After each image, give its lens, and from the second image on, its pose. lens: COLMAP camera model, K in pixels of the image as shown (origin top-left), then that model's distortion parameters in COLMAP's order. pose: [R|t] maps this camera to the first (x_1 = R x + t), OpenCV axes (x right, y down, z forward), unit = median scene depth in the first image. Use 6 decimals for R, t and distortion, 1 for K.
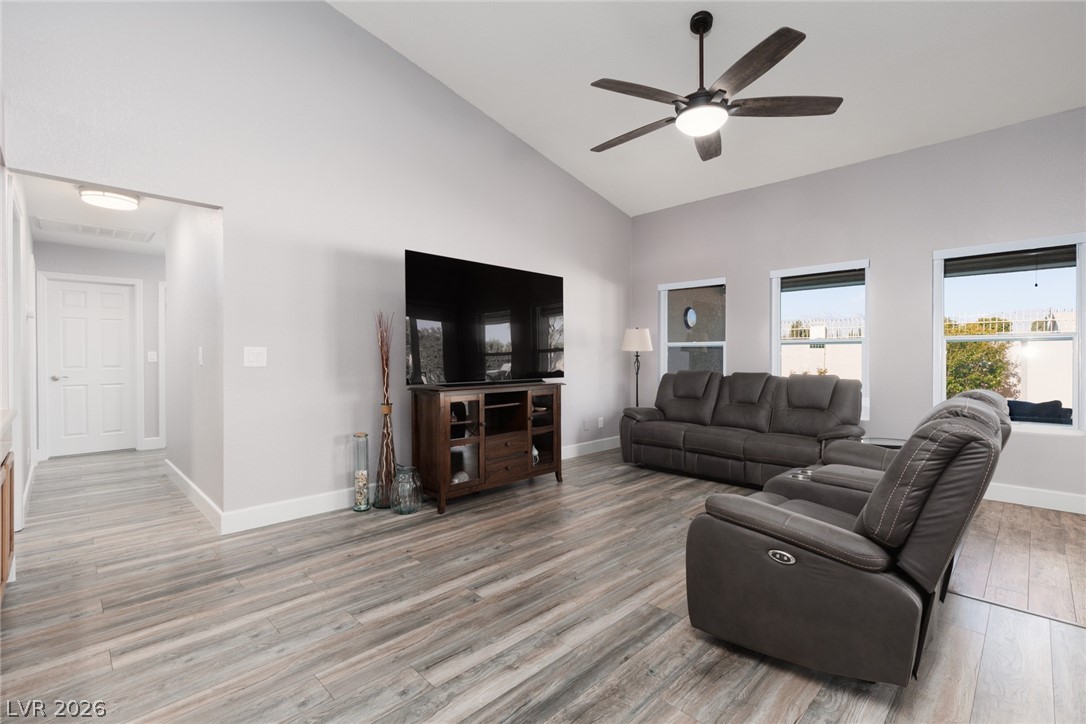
lens RADIAL K [[484.9, 0, 543.9], [0, 484.9, 359.2], [0, 0, 1]] dist [0.001720, 0.000321]
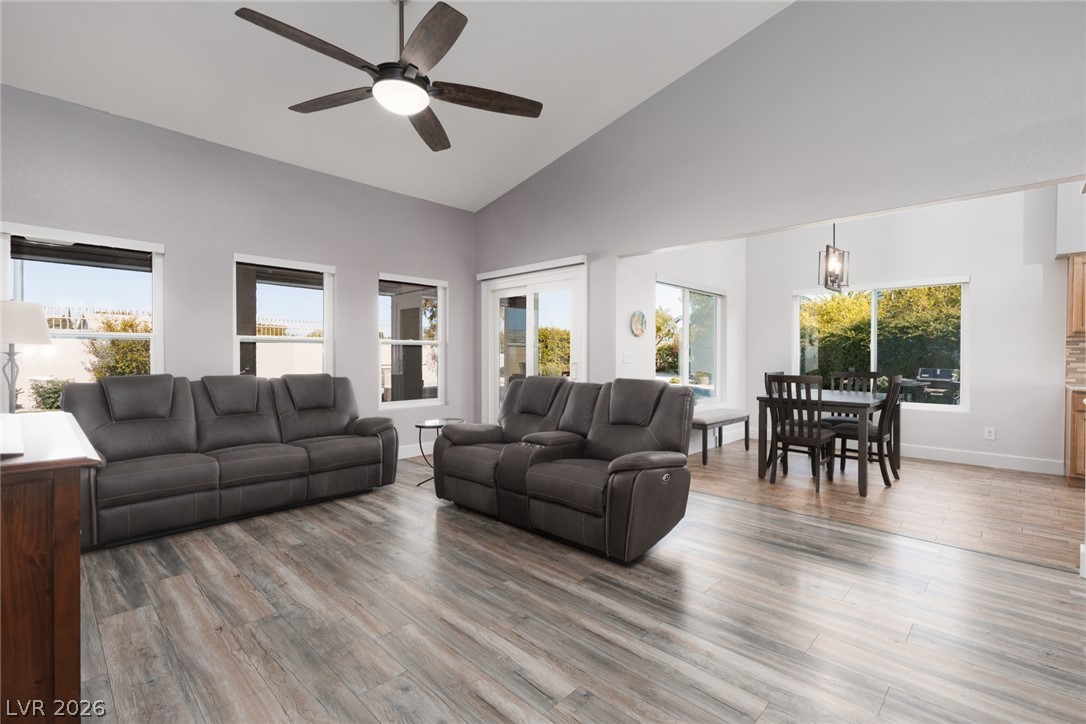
lens RADIAL K [[487.6, 0, 554.0], [0, 487.6, 356.0], [0, 0, 1]] dist [0.007764, -0.000099]
pose [[-0.032609, -0.000236, 0.999468, -0.776336], [0.002368, 0.999997, 0.000313, -0.005127], [-0.999465, 0.002377, -0.032608, 0.959796]]
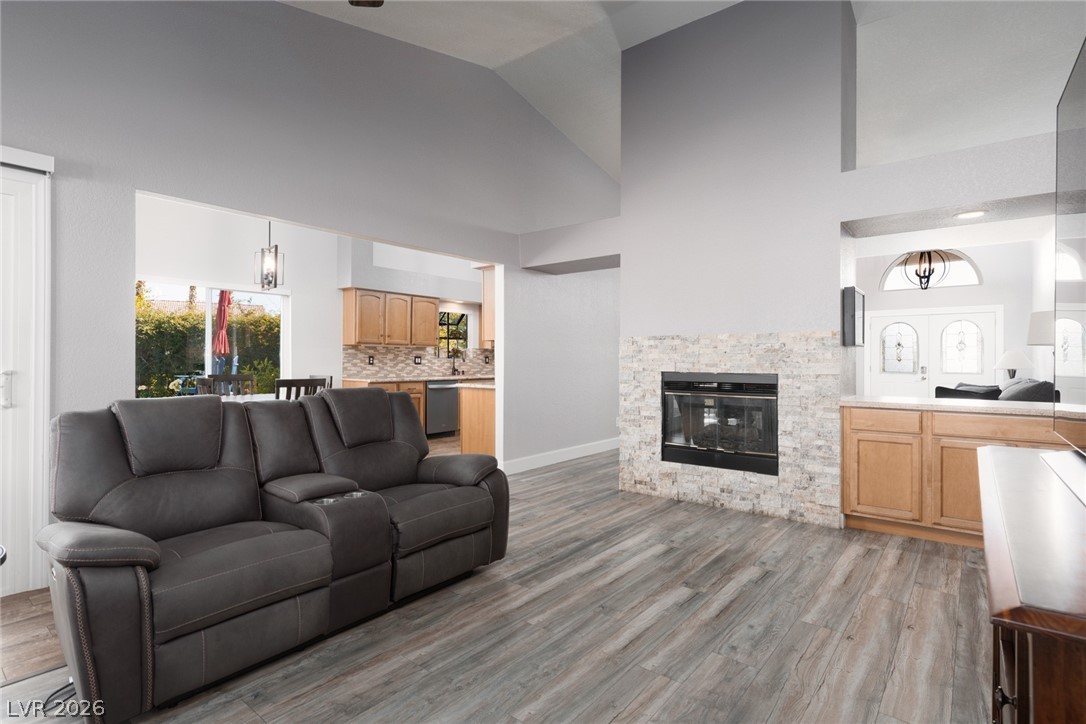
lens RADIAL K [[535.8, 0, 543.0], [0, 535.8, 362.0], [0, 0, 1]] dist [0.000885, 0.000421]
pose [[-0.993926, -0.001375, -0.110041, 0.280645], [-0.002534, 0.999943, 0.010389, -0.013406], [0.110021, 0.010604, -0.993873, 1.939204]]
